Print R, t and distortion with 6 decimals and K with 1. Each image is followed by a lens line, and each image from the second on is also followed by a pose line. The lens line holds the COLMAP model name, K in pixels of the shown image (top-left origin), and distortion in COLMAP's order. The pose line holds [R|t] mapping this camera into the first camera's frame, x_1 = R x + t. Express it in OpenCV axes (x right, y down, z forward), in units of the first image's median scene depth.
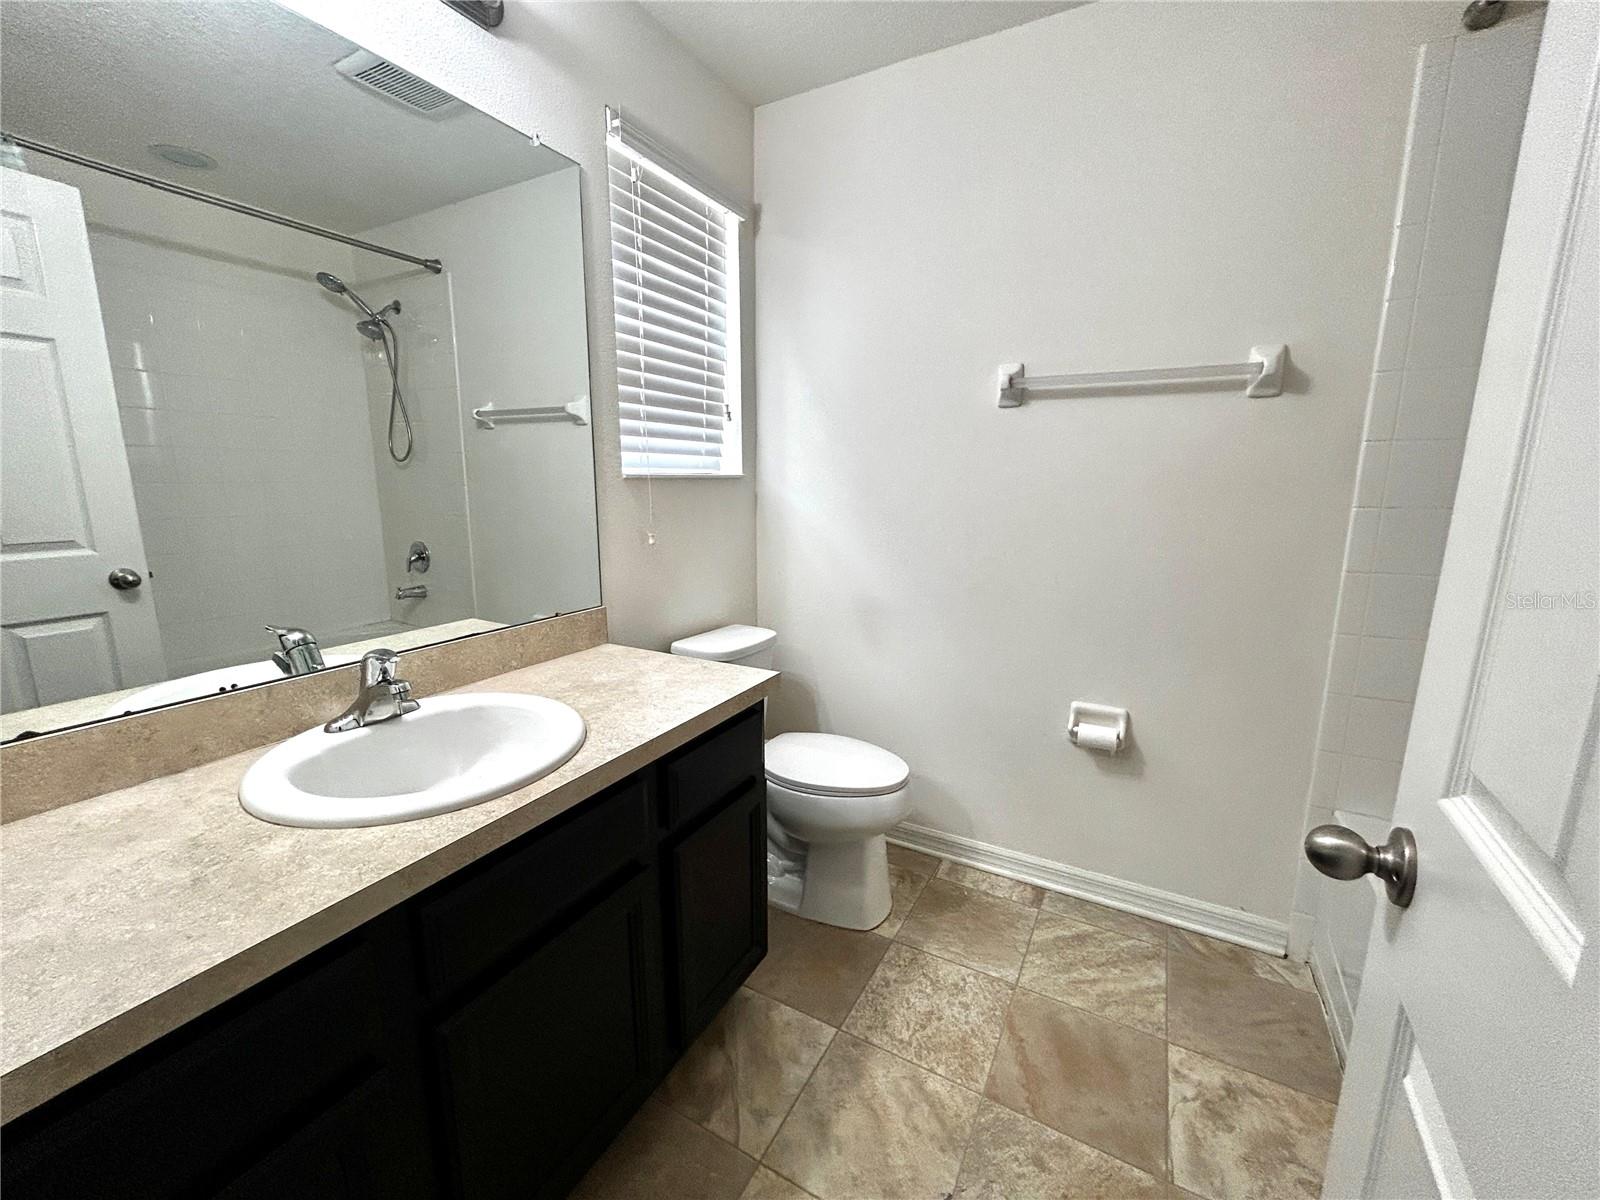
lens RADIAL K [[648.2, 0, 796.8], [0, 648.2, 598.7], [0, 0, 1]] dist [0.000357, 0.000101]
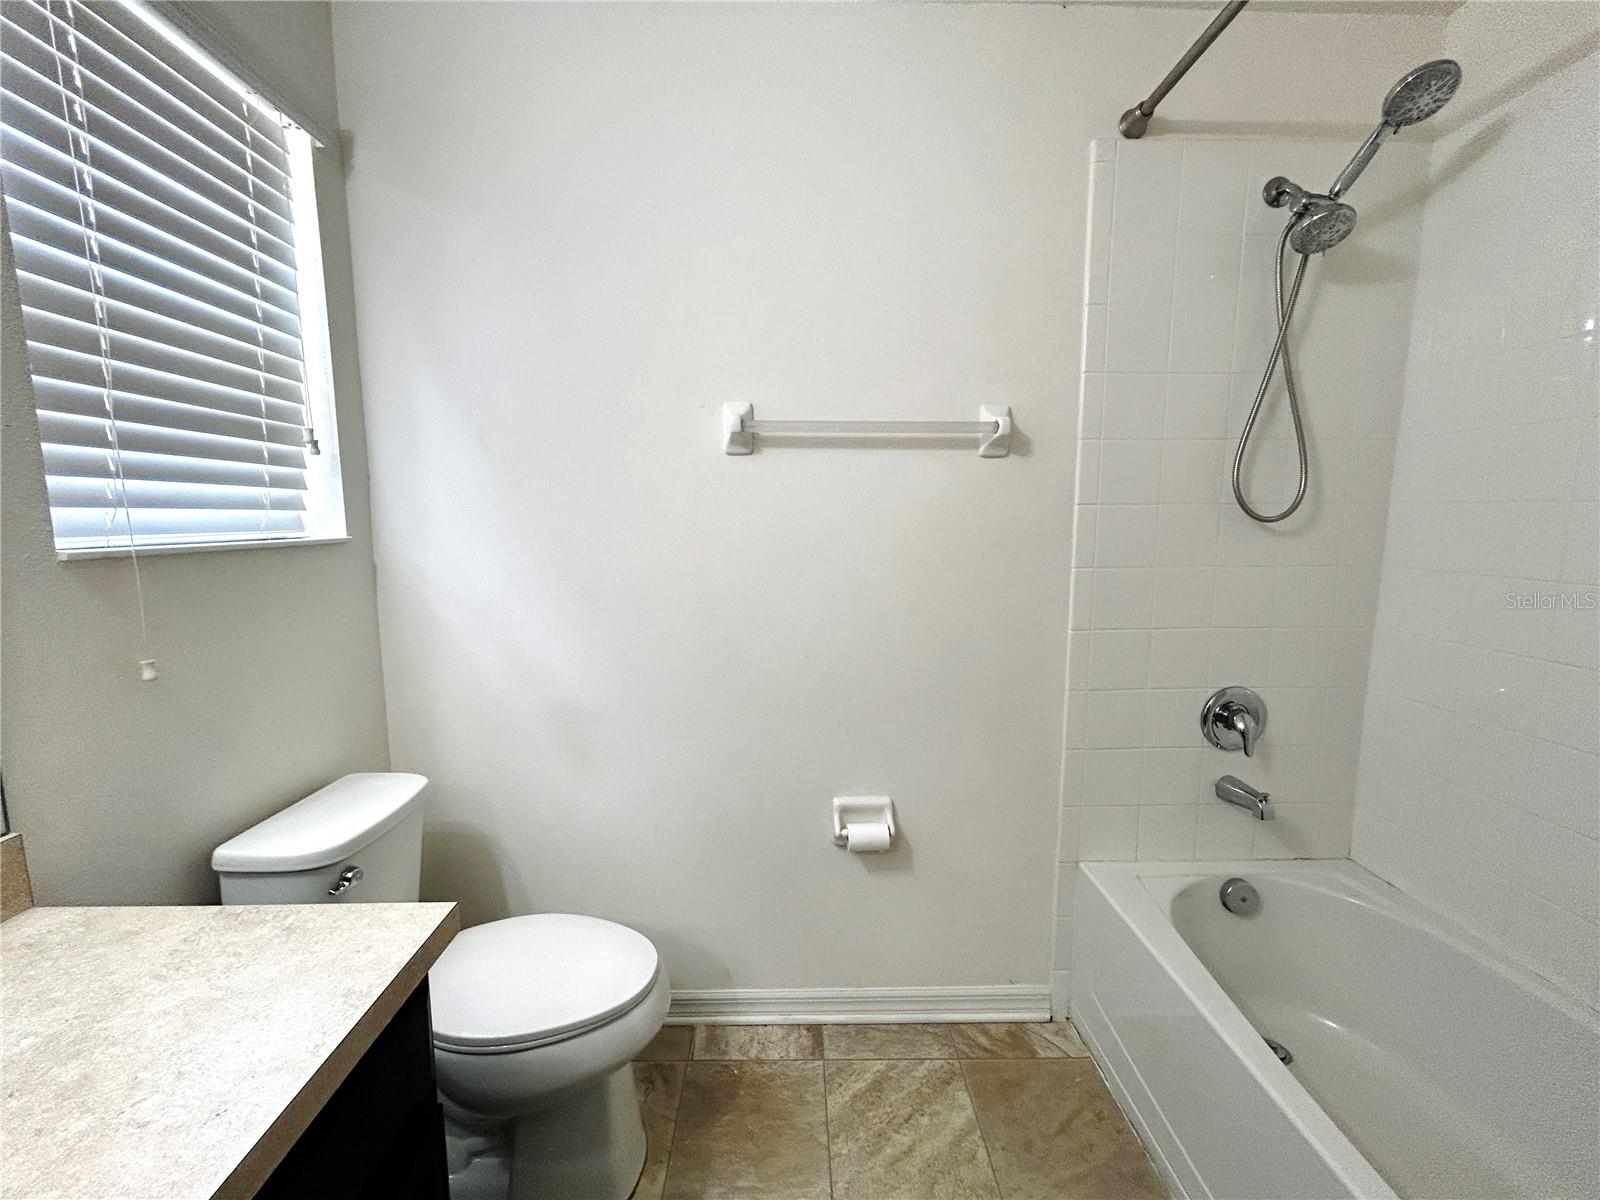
lens RADIAL K [[648.2, 0, 796.8], [0, 648.2, 598.7], [0, 0, 1]] dist [0.000357, 0.000101]
pose [[0.865212, -0.065106, 0.497161, -0.025589], [0.093528, 0.995088, -0.032454, -0.081147], [-0.492606, 0.074578, 0.867051, 0.268816]]
